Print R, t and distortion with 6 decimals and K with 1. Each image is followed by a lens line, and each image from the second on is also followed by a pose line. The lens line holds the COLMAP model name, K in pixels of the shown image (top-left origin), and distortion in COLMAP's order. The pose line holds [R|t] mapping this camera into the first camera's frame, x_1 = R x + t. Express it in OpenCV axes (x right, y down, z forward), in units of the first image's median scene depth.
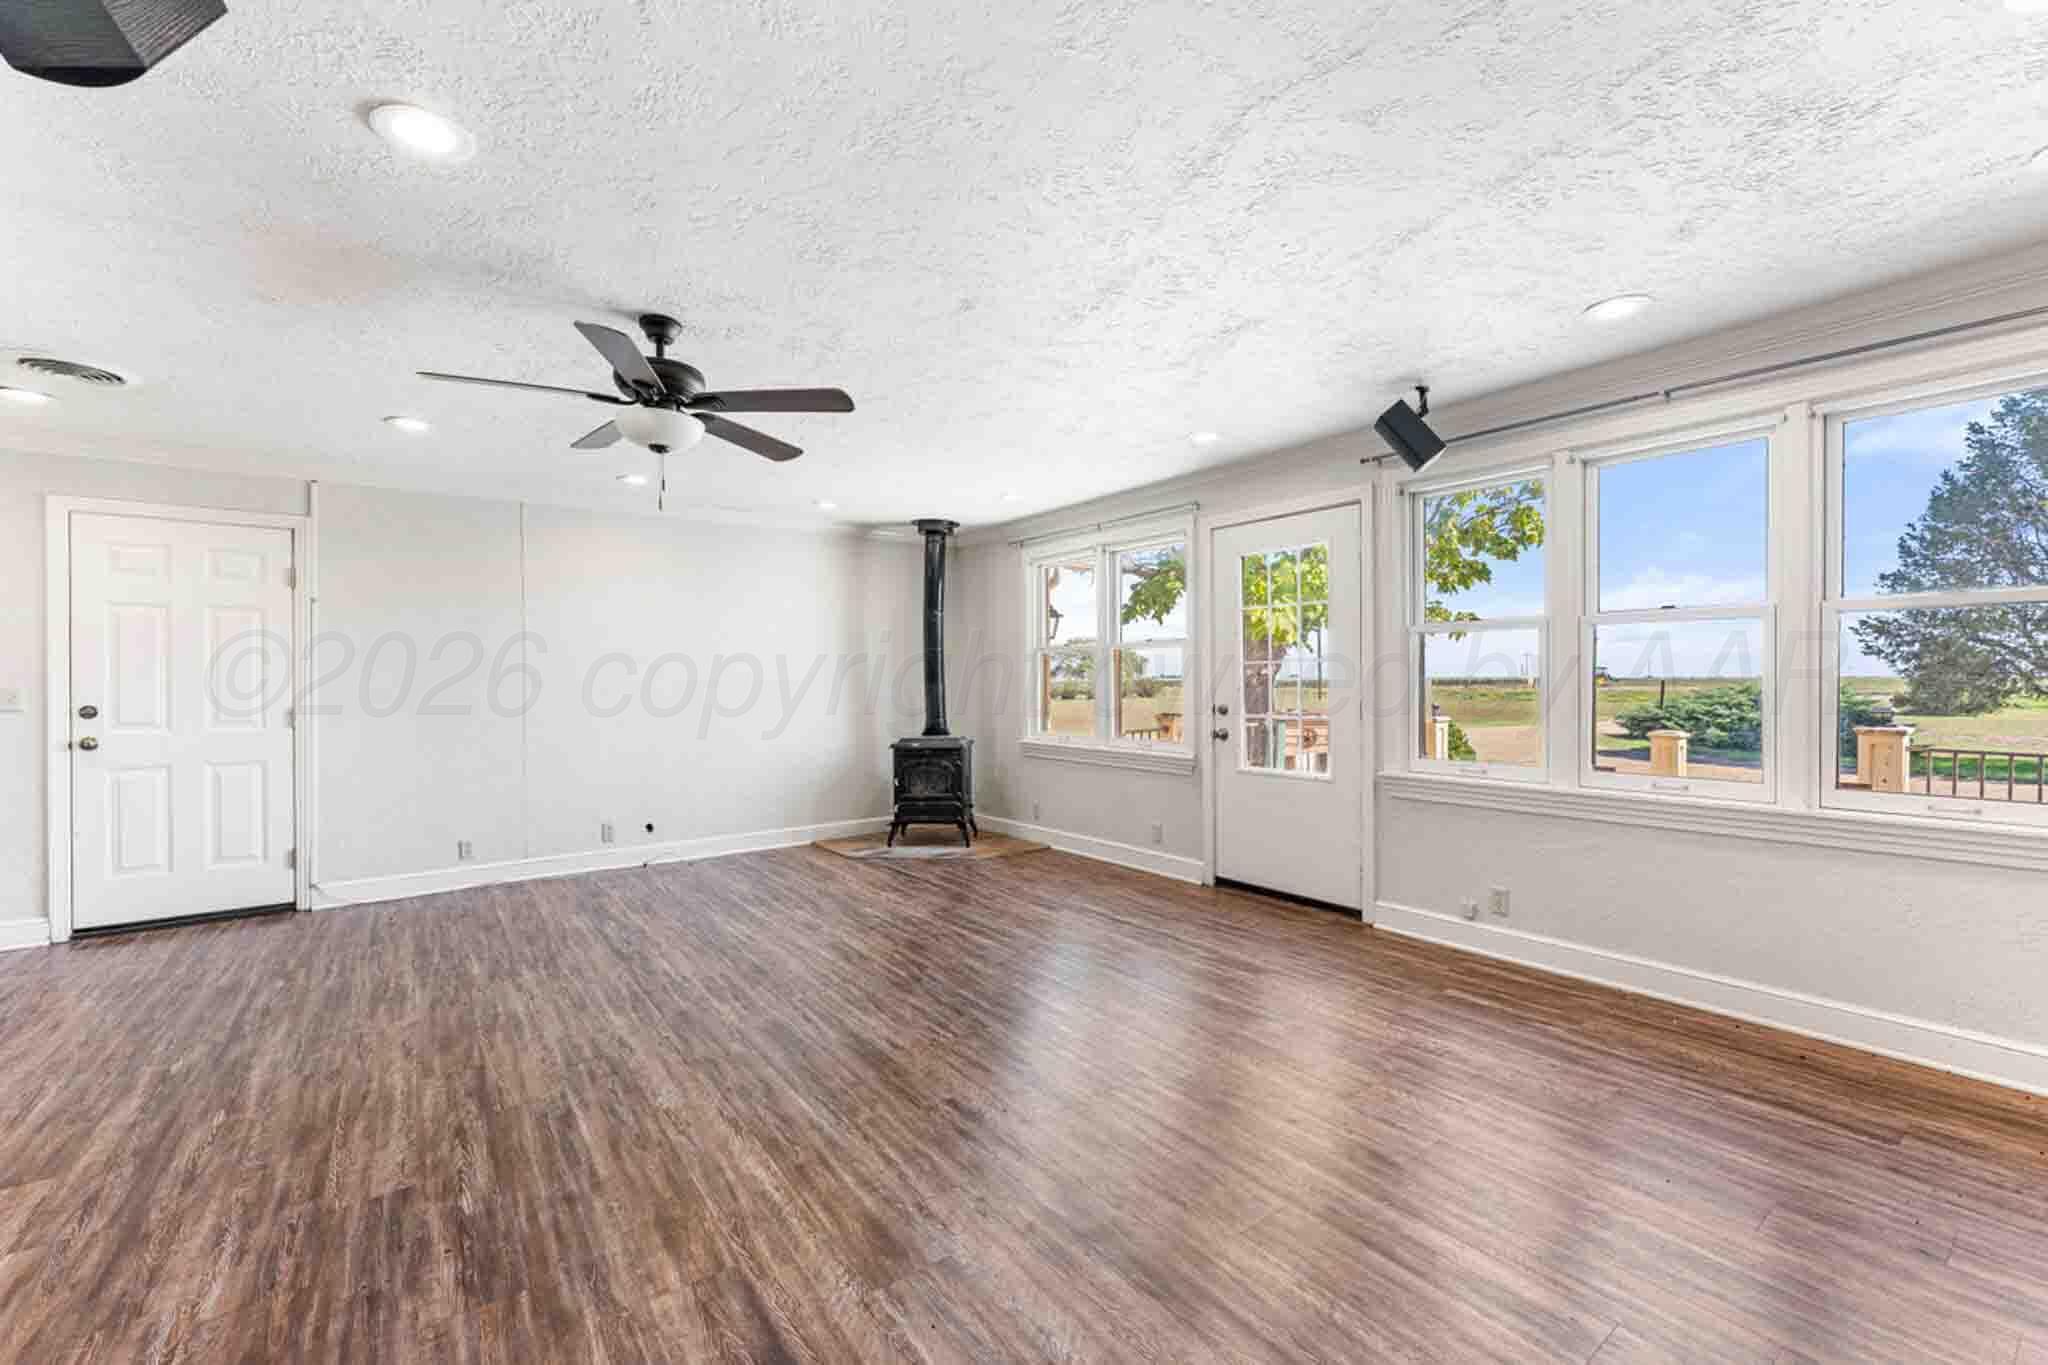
lens RADIAL K [[826.9, 0, 1023.1], [0, 826.9, 675.4], [0, 0, 1]] dist [-0.002256, -0.000086]
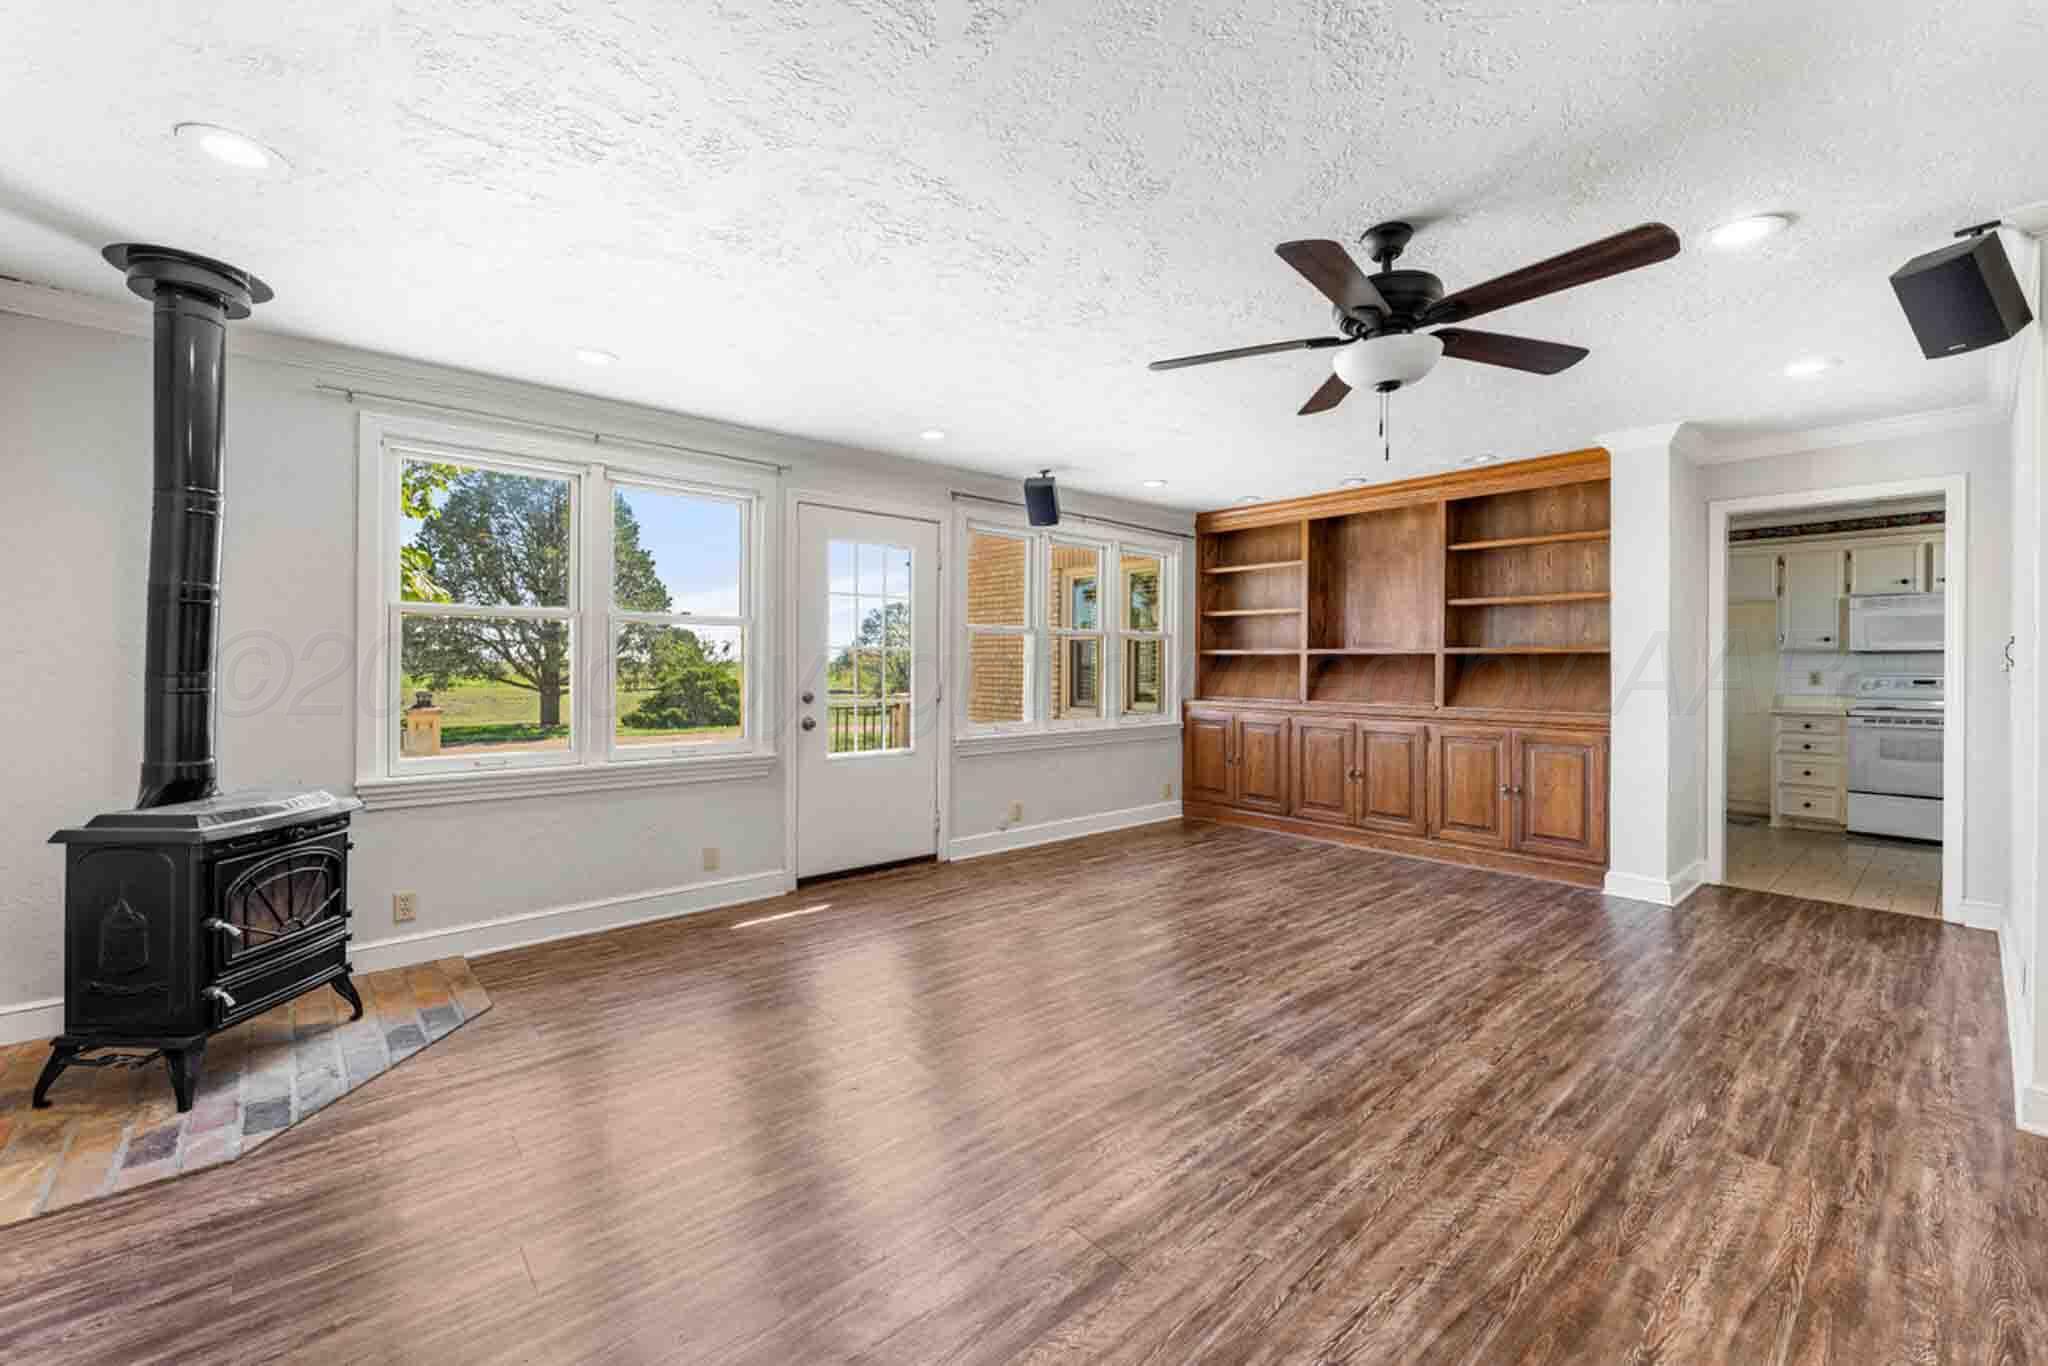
lens RADIAL K [[826.9, 0, 1023.1], [0, 826.9, 675.9], [0, 0, 1]] dist [-0.002256, -0.000086]
pose [[-0.077347, -0.009711, 0.996957, -1.176602], [-0.008032, 0.999926, 0.009117, 0.008957], [-0.996972, -0.007302, -0.077419, 1.370790]]
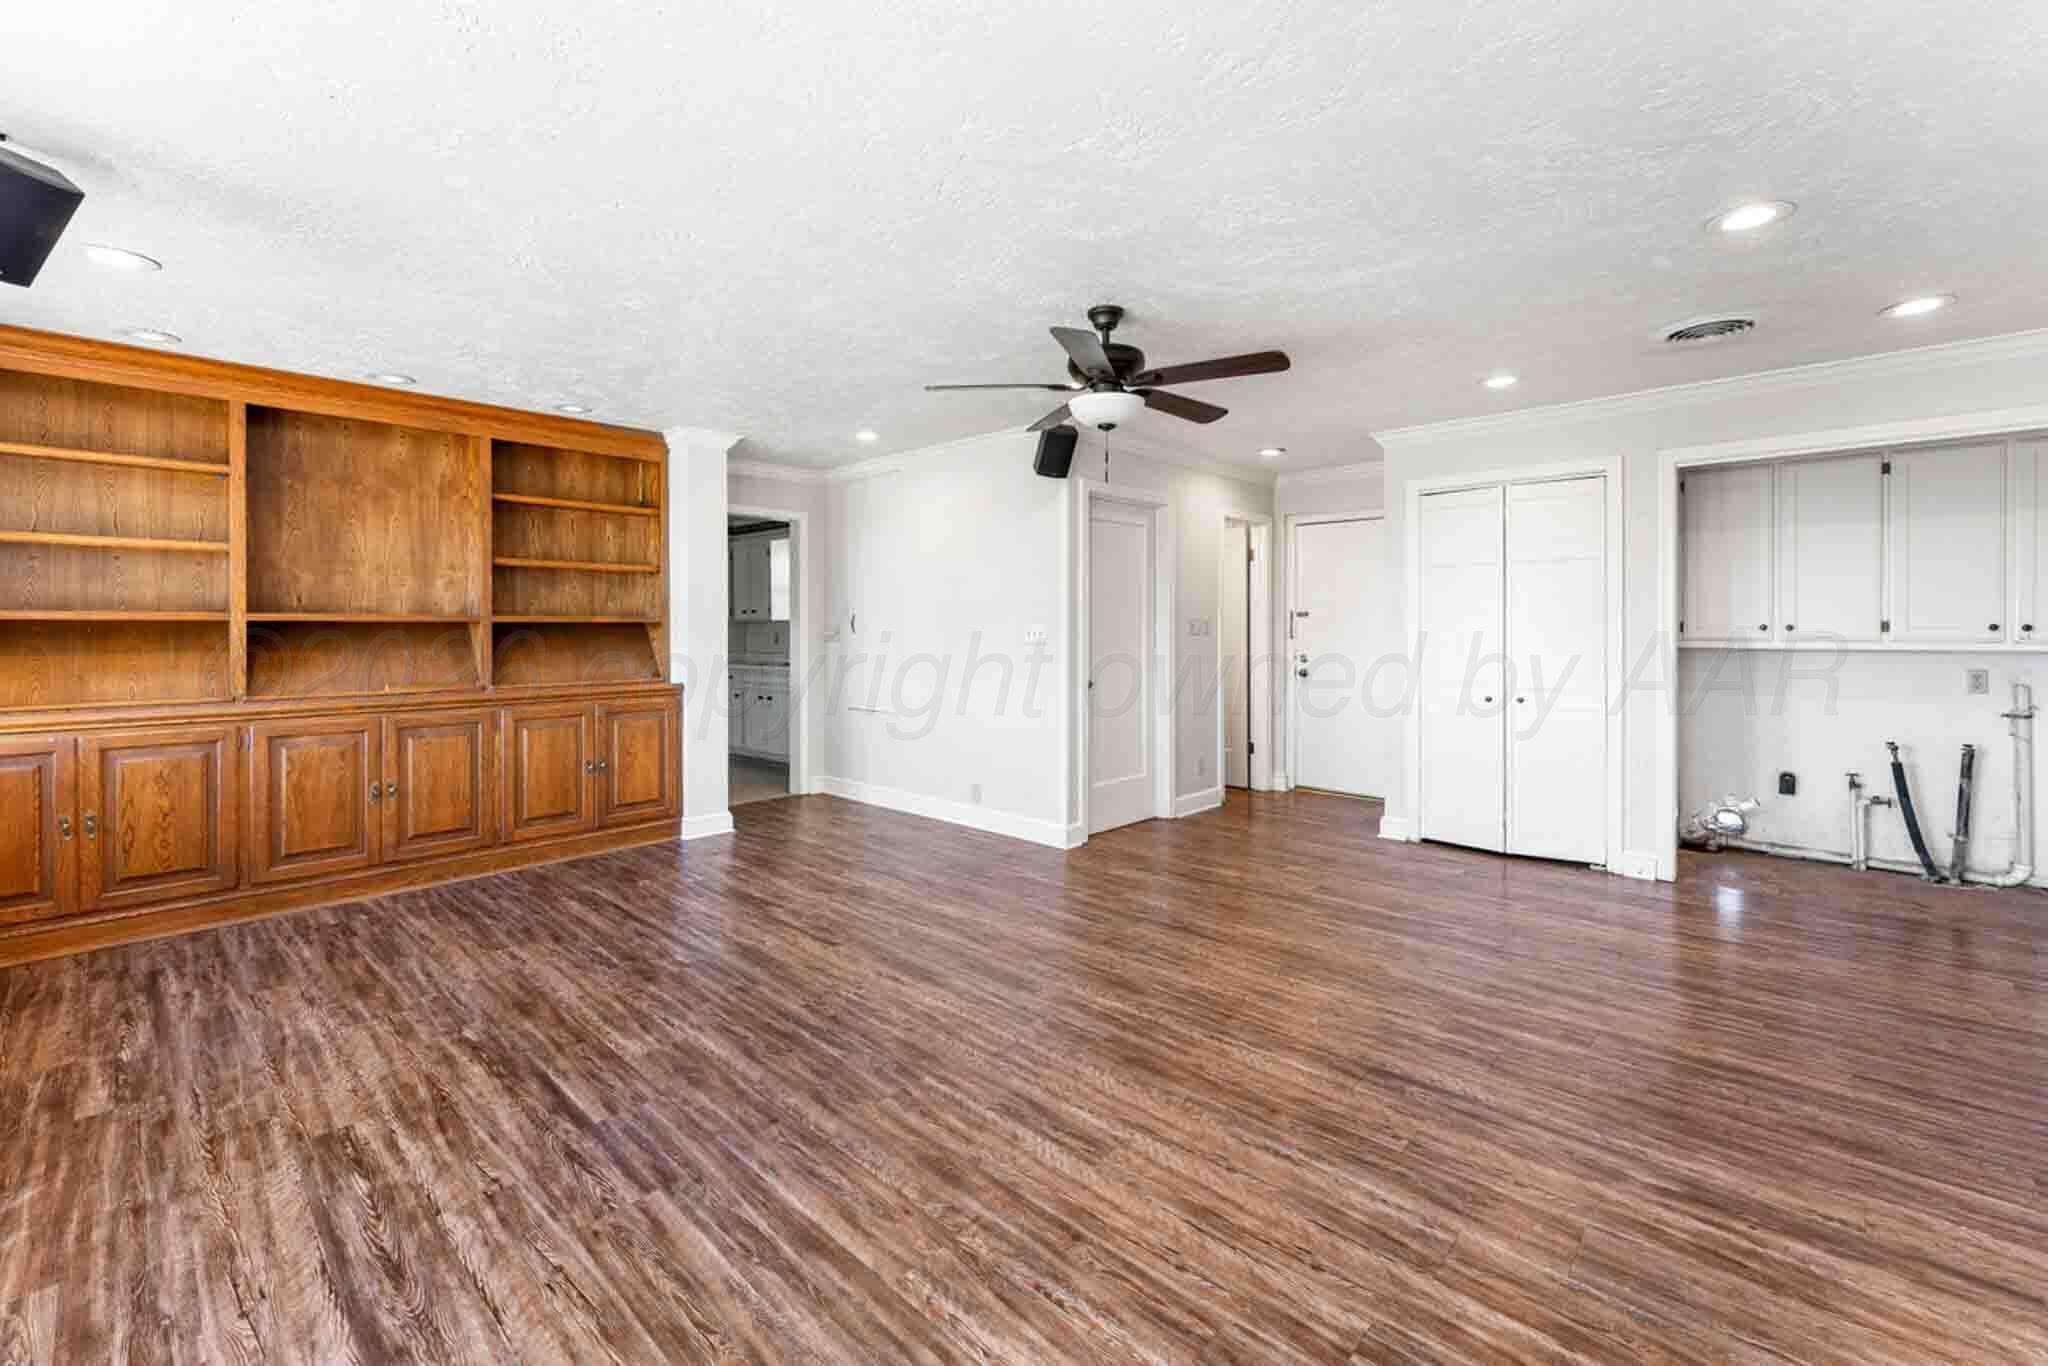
lens RADIAL K [[849.3, 0, 1026.2], [0, 849.3, 635.3], [0, 0, 1]] dist [0.001964, -0.000157]
pose [[-0.983303, 0.010969, -0.181646, -0.120983], [0.010566, 0.999939, 0.003186, -0.000633], [0.181670, 0.001213, -0.983359, 2.010319]]
